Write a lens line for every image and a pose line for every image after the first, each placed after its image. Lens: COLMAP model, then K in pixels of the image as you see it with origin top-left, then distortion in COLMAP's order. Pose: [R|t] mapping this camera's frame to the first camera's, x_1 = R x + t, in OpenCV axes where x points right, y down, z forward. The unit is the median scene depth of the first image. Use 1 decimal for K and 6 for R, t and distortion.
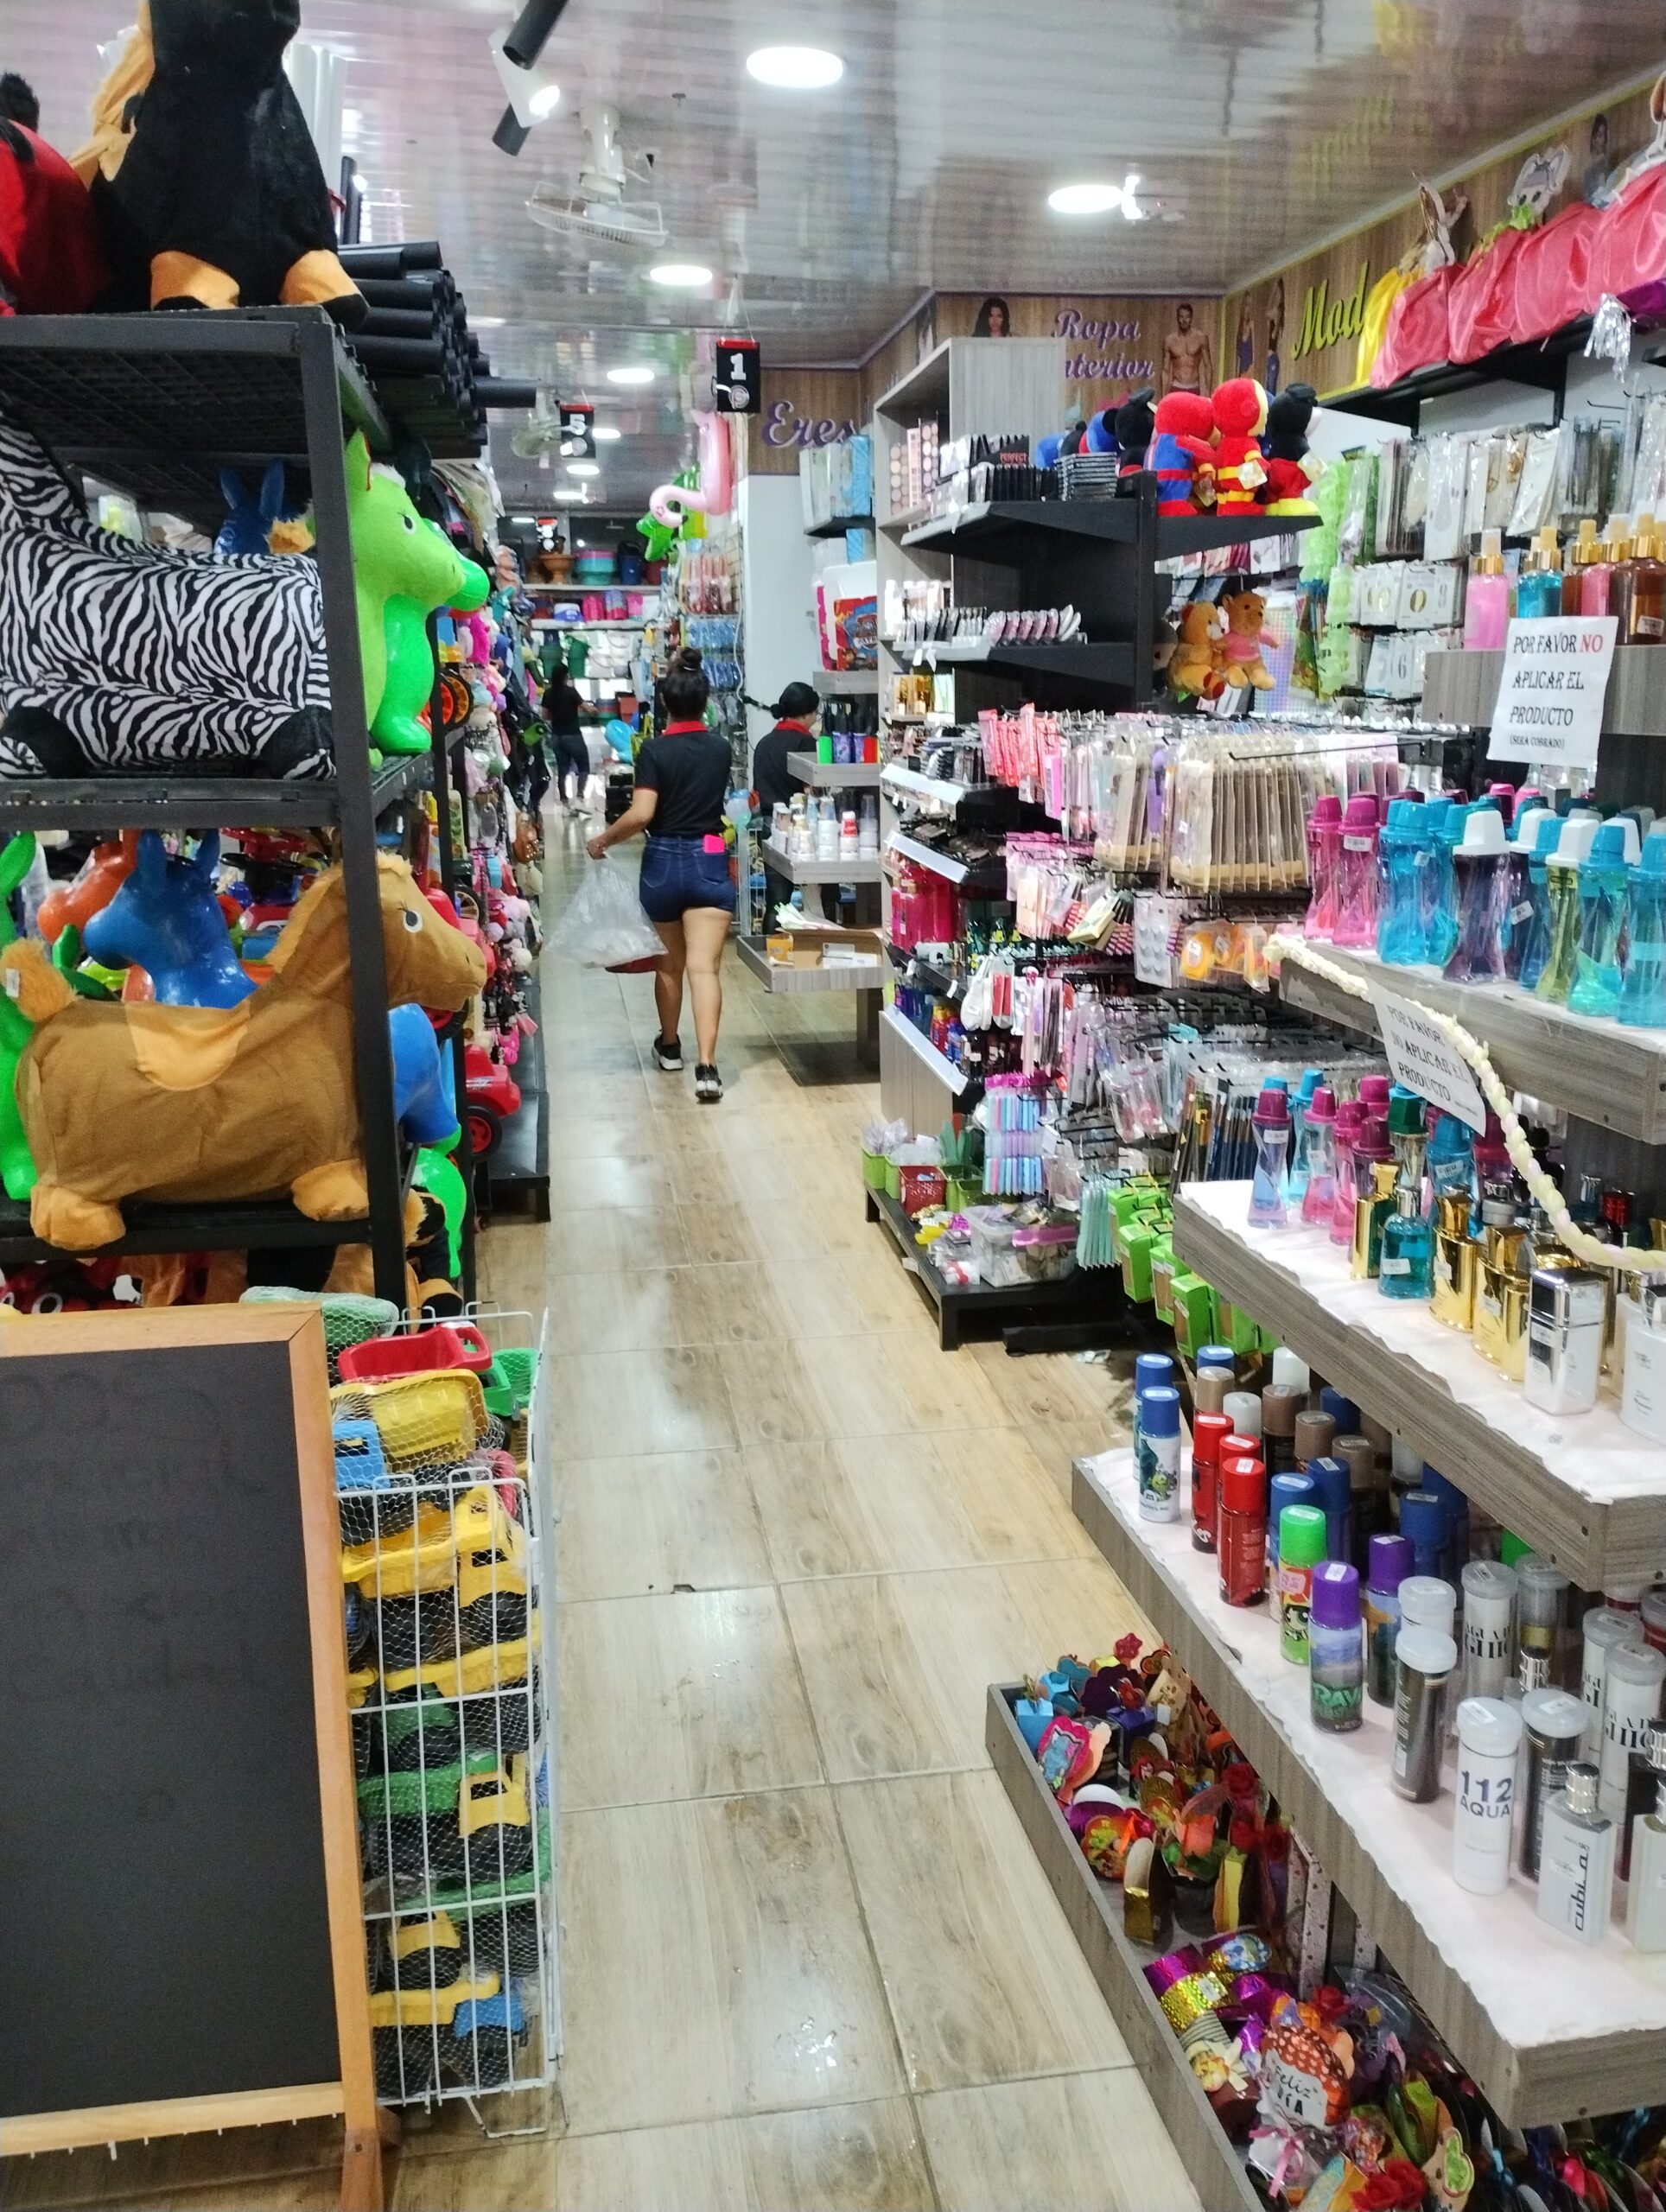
lens RADIAL K [[1834.3, 0, 840.5], [0, 1834.3, 1096.4], [0, 0, 1]] dist [0.063518, -0.068049]
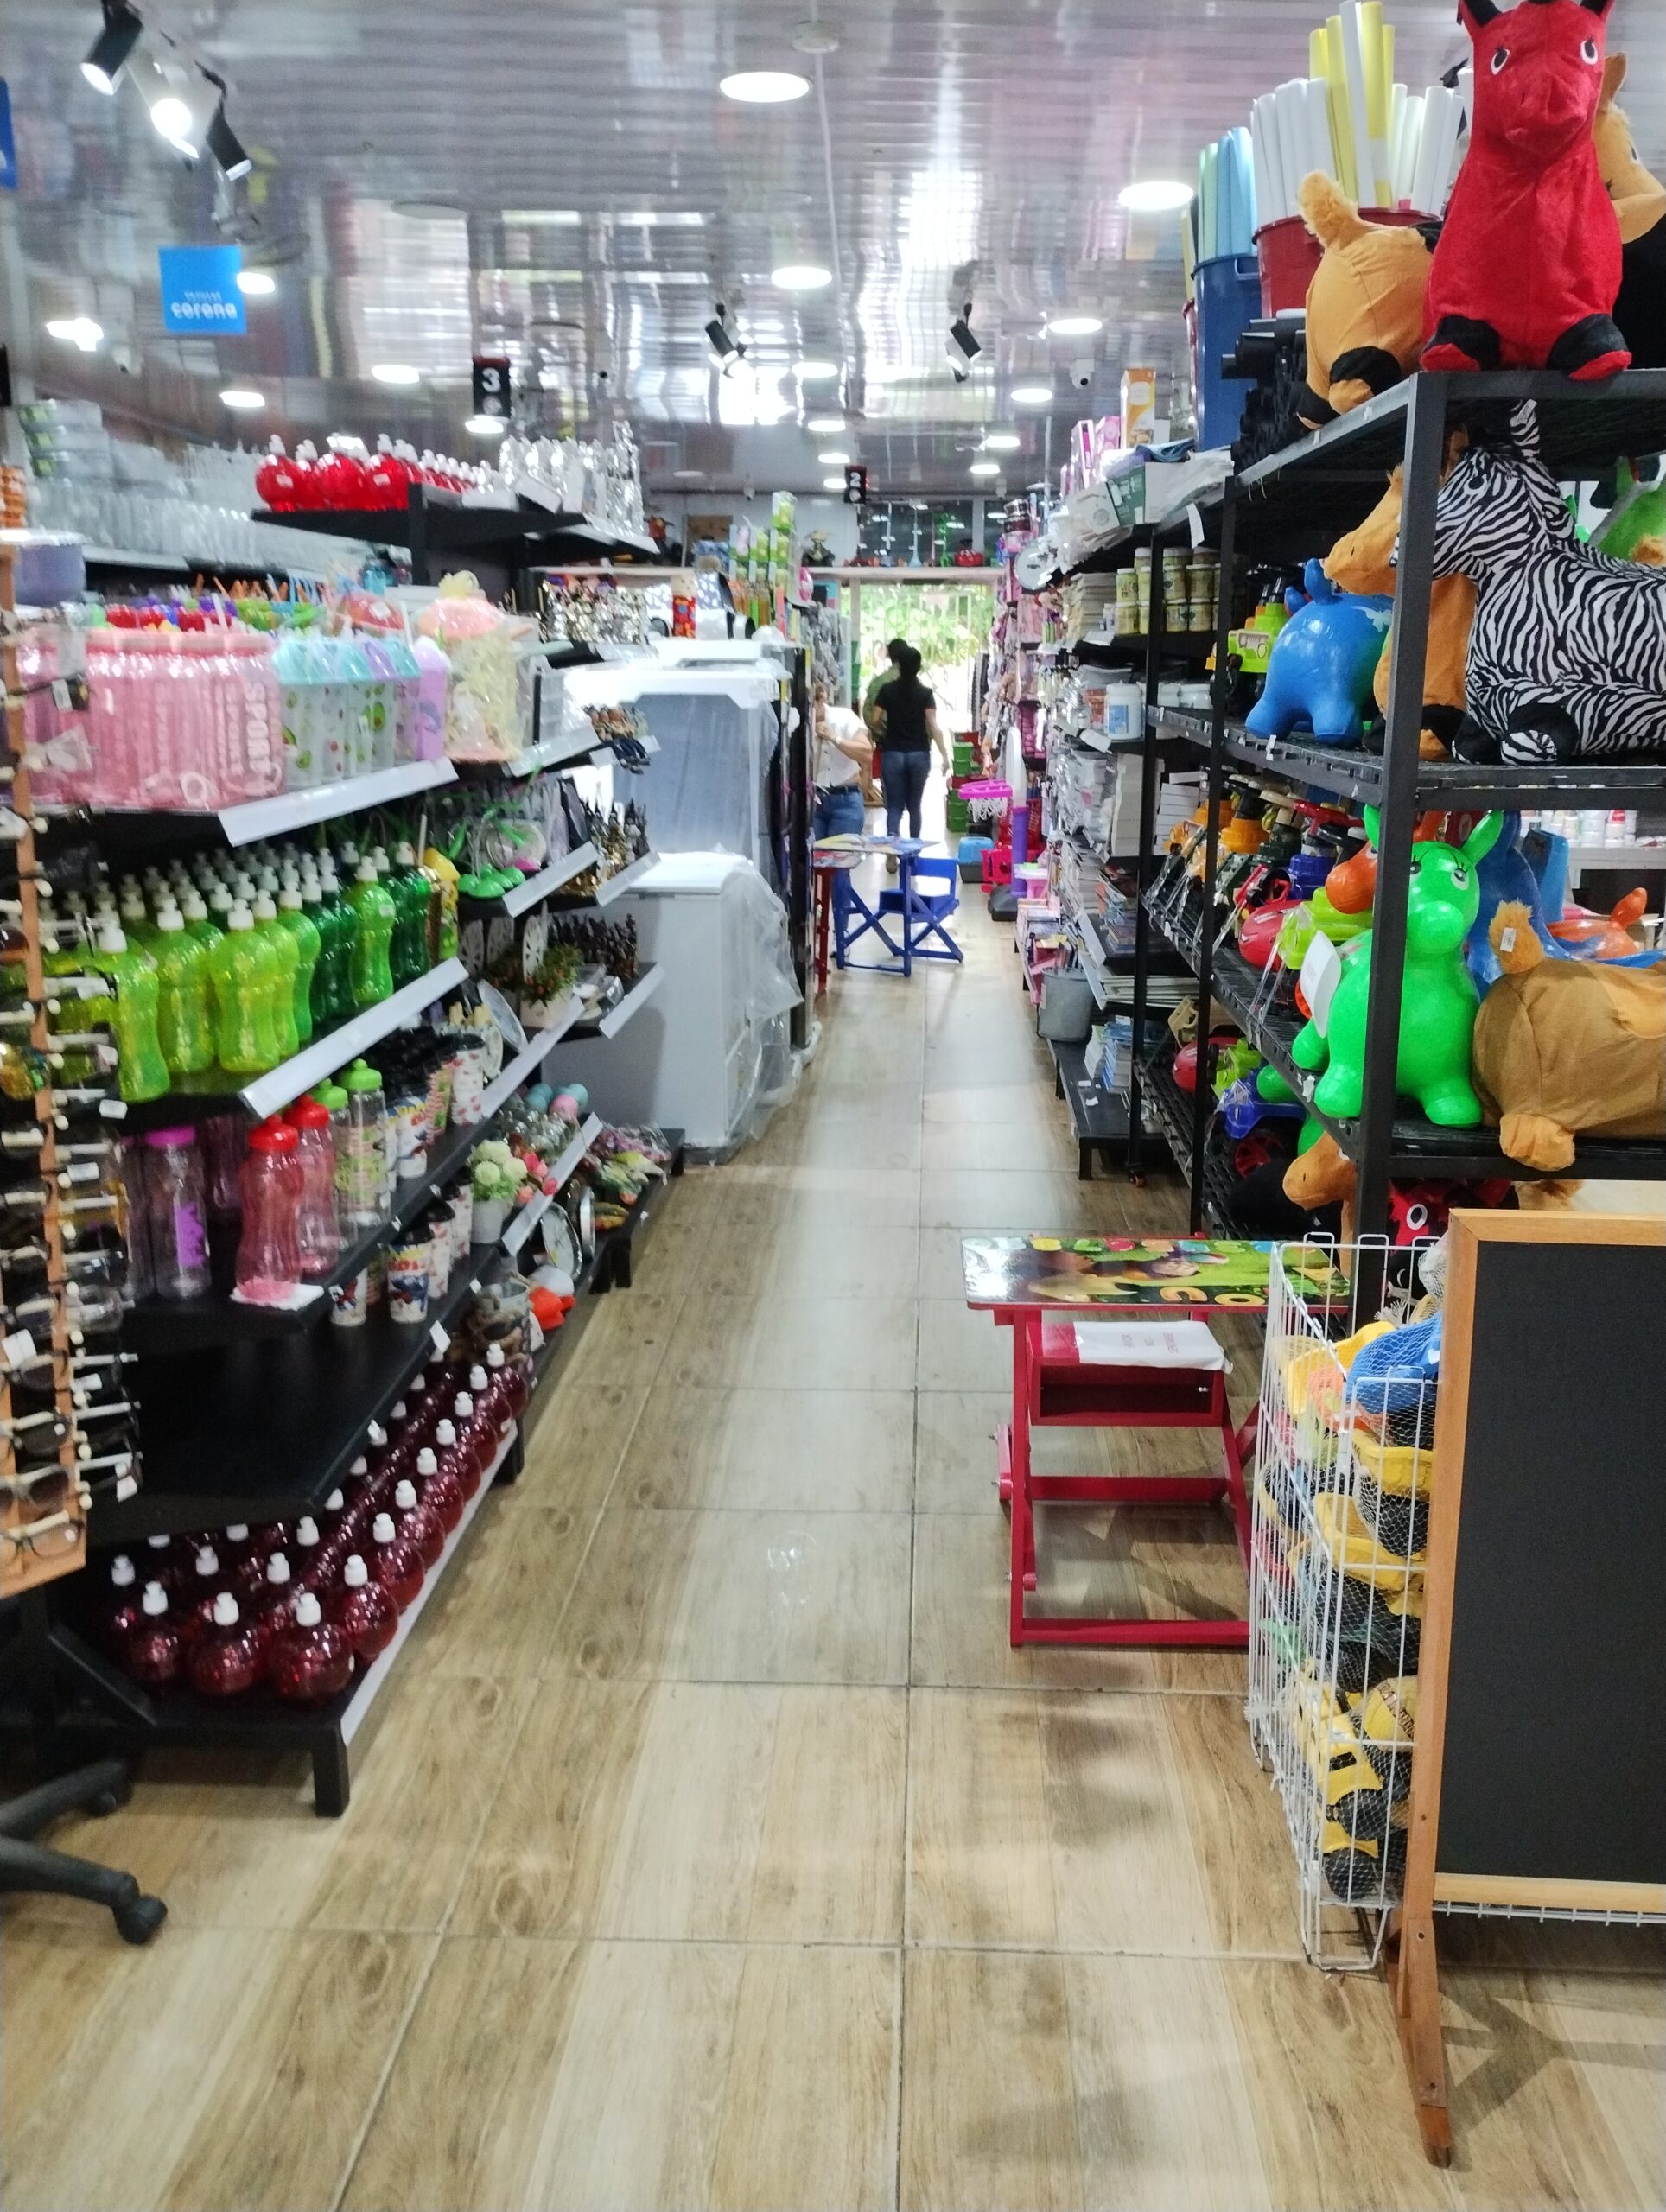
lens RADIAL K [[1834.3, 0, 833.6], [0, 1834.3, 1088.9], [0, 0, 1]] dist [0.063518, -0.068049]
pose [[0.977140, 0.055079, -0.205337, -0.377221], [-0.053545, 0.998481, 0.013022, 0.024627], [0.205742, -0.001730, 0.978605, -0.140578]]
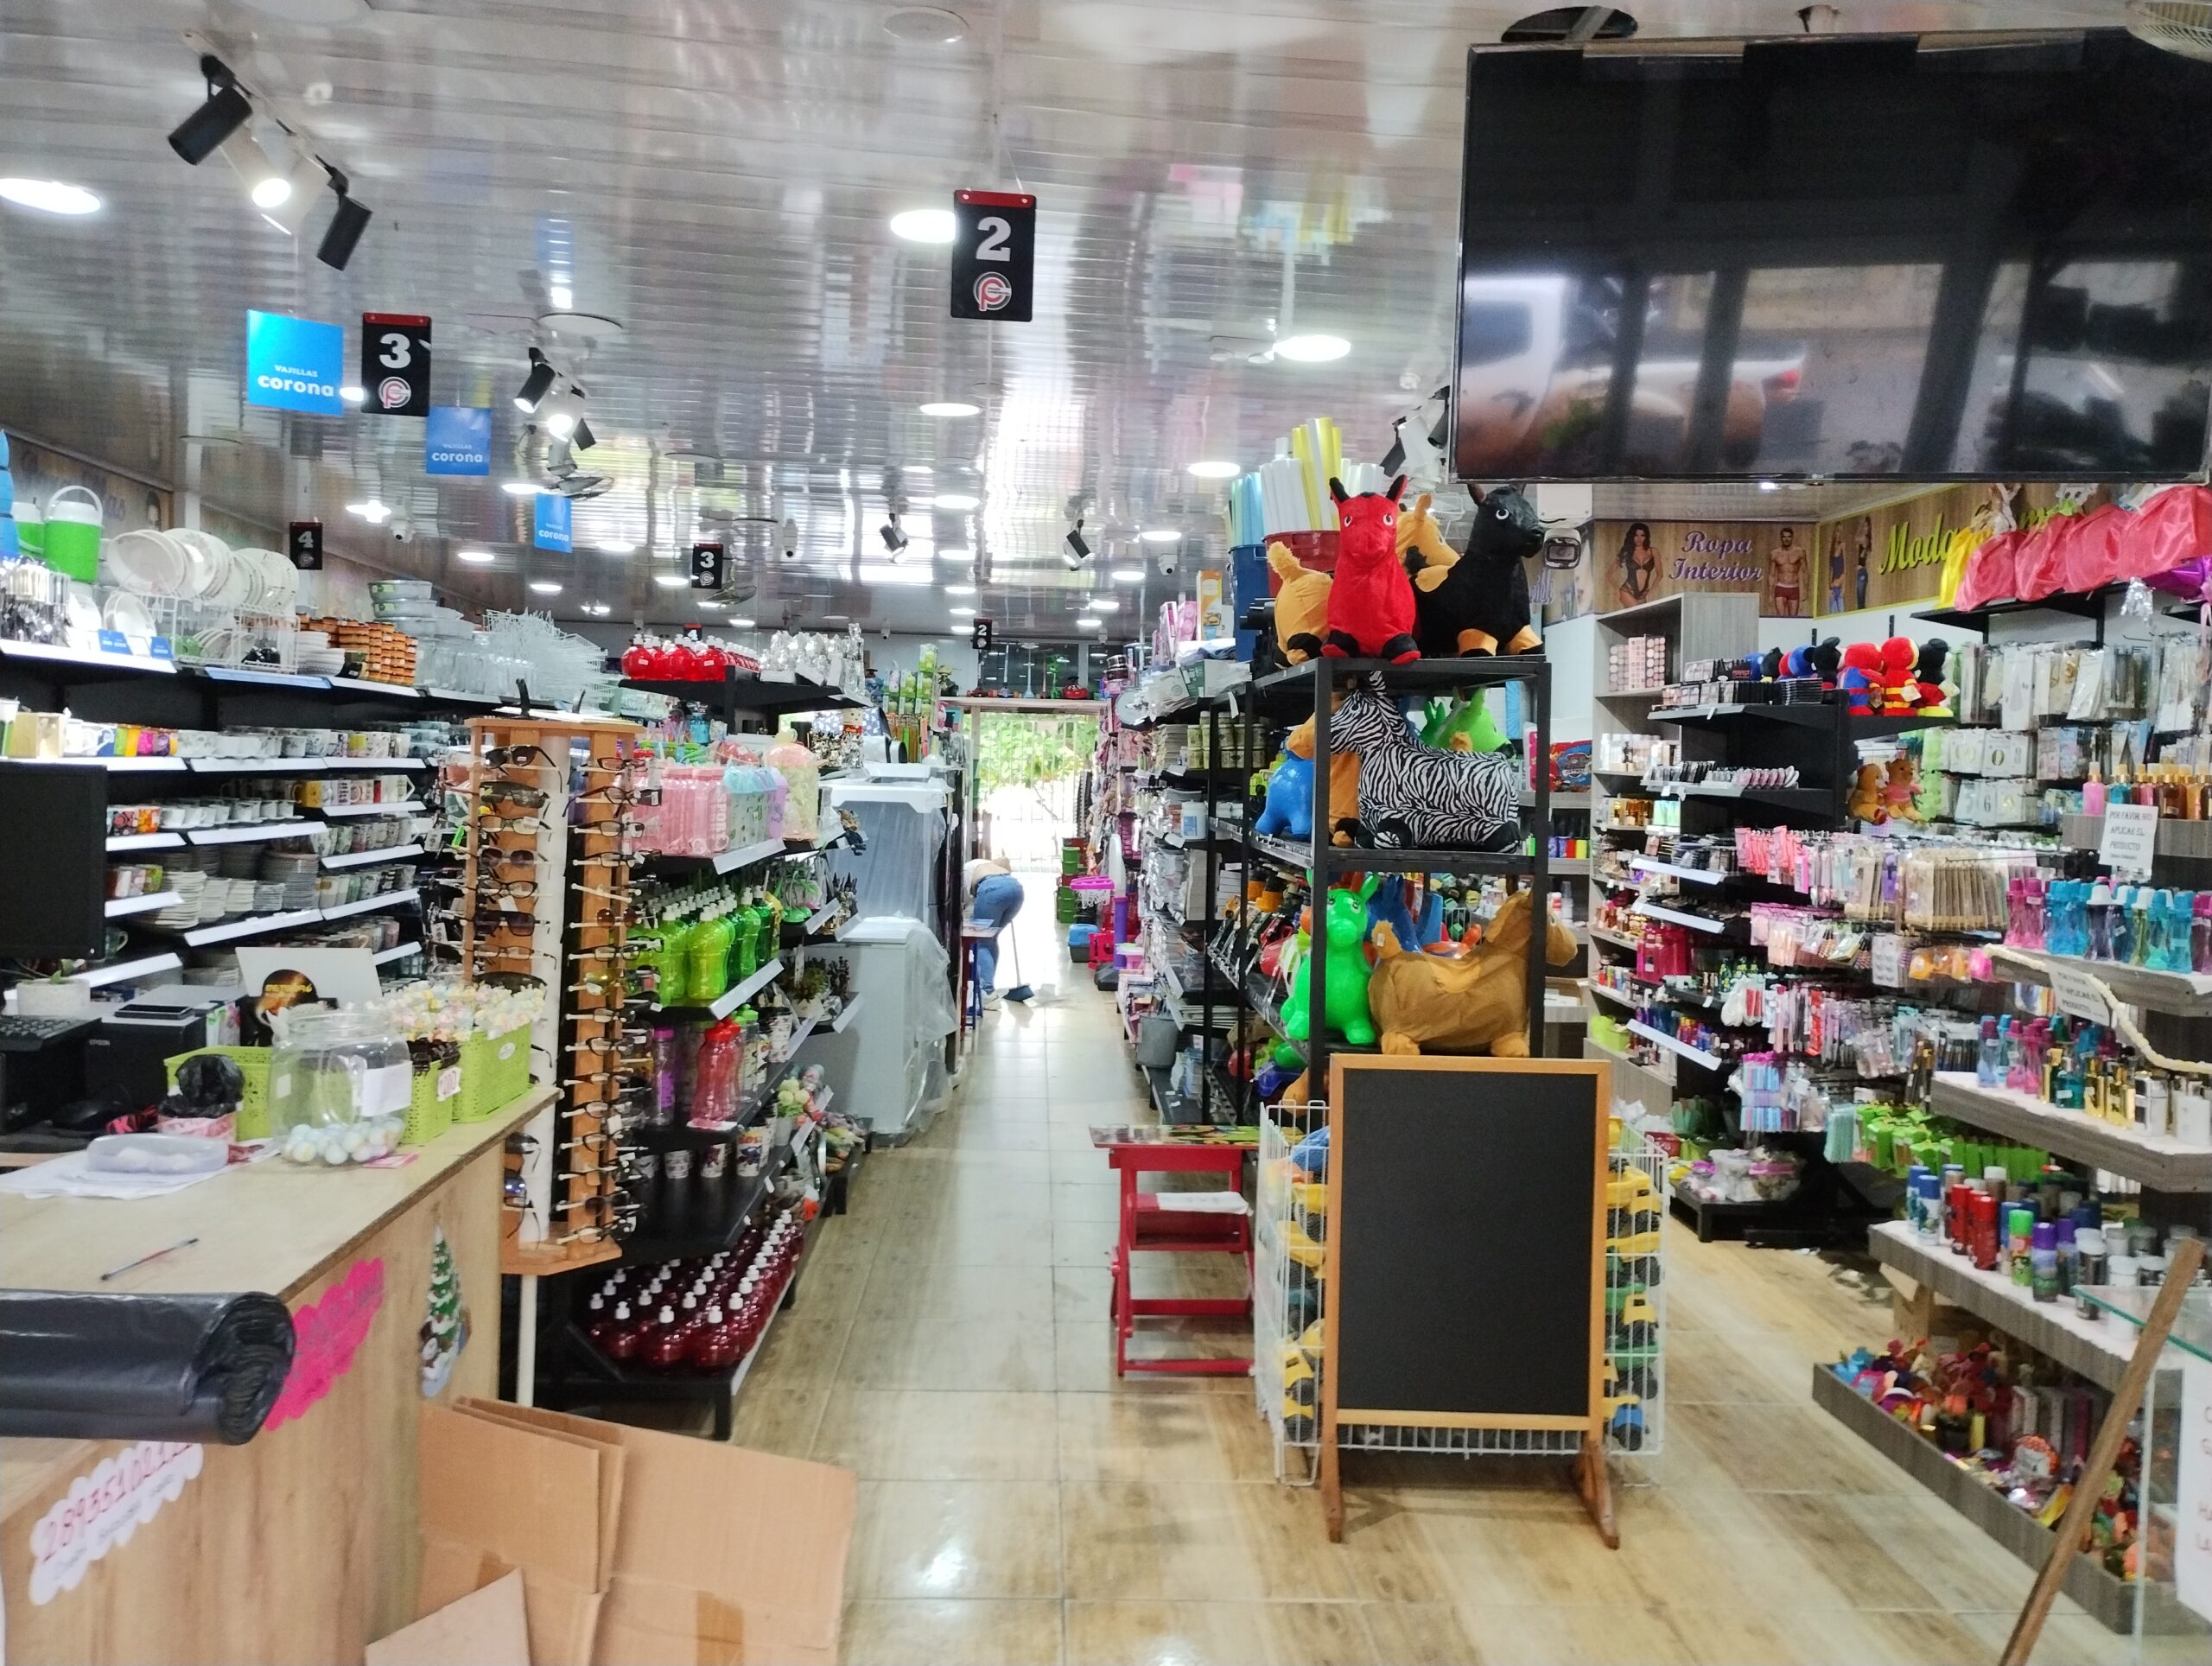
lens RADIAL K [[1834.3, 0, 1091.0], [0, 1834.3, 828.3], [0, 0, 1]] dist [0.063518, -0.068049]
pose [[0.991040, 0.033108, -0.129397, -0.310862], [-0.057464, 0.980237, -0.189297, 0.147894], [0.120572, 0.195037, 0.973357, -0.732950]]
